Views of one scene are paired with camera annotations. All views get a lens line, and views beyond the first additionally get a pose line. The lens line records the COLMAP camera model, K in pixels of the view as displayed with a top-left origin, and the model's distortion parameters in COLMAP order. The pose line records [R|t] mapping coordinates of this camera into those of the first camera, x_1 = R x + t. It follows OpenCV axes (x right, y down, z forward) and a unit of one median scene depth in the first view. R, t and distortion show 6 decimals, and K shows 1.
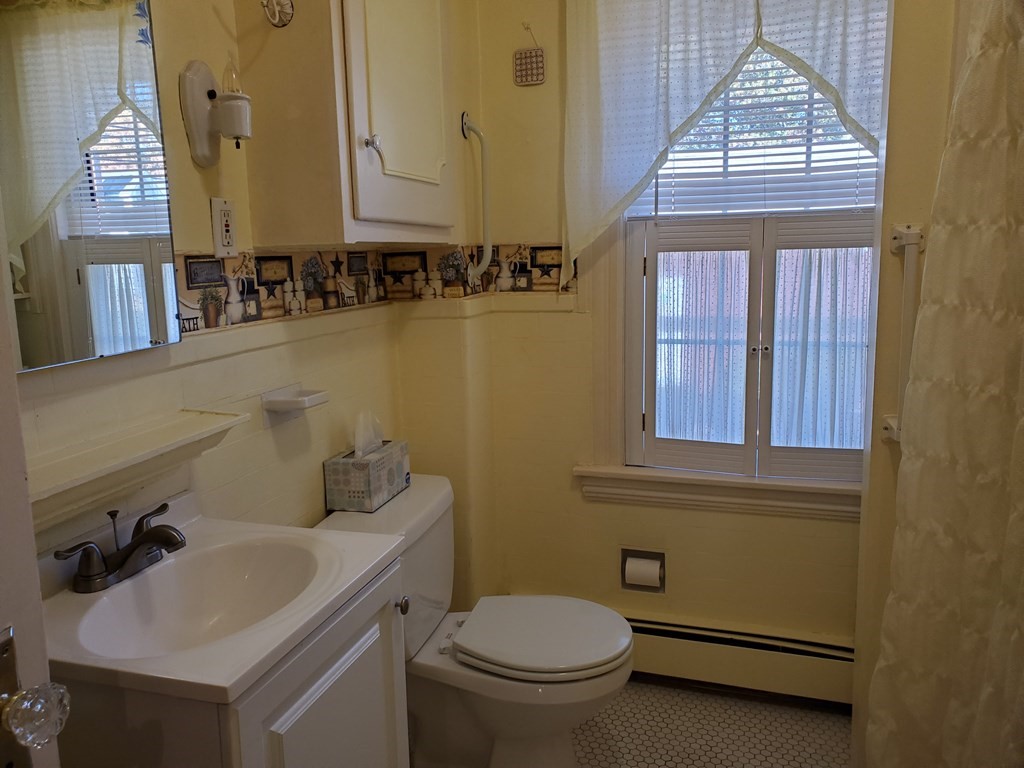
lens RADIAL K [[774.1, 0, 508.2], [0, 774.1, 387.9], [0, 0, 1]] dist [0.070484, -0.088910]
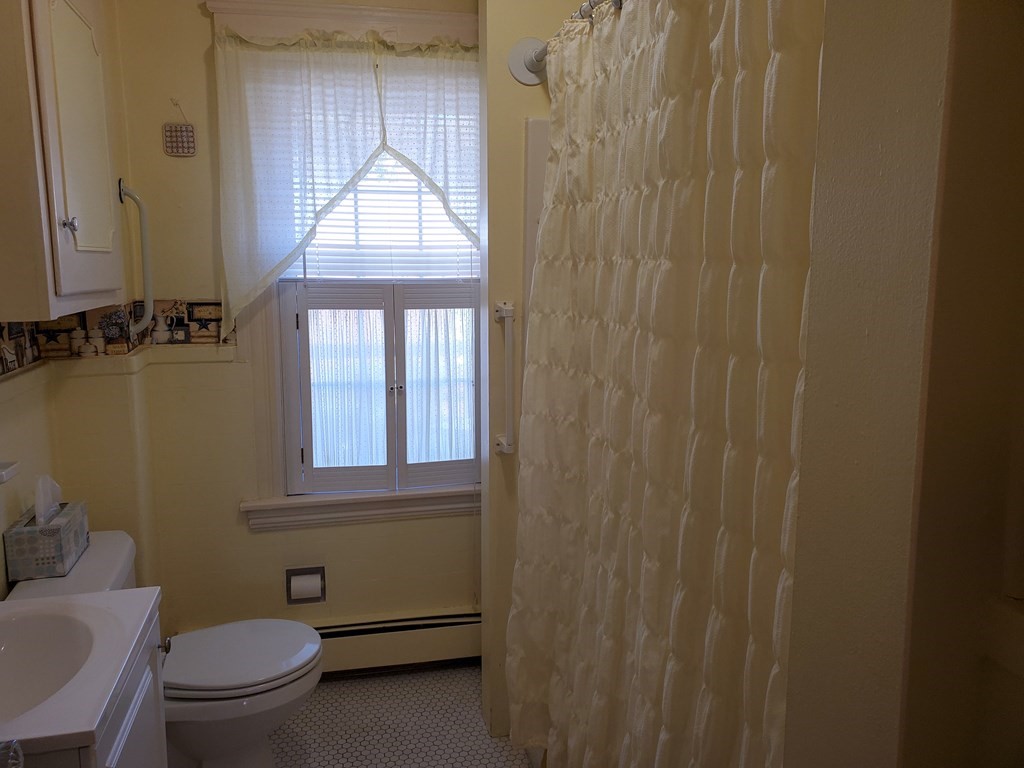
lens RADIAL K [[774.1, 0, 511.6], [0, 774.1, 382.0], [0, 0, 1]] dist [0.070484, -0.088910]
pose [[0.849516, -0.052747, 0.524919, -0.176544], [0.064572, 0.997904, -0.004226, -0.043062], [-0.523596, 0.037485, 0.851142, -0.157350]]
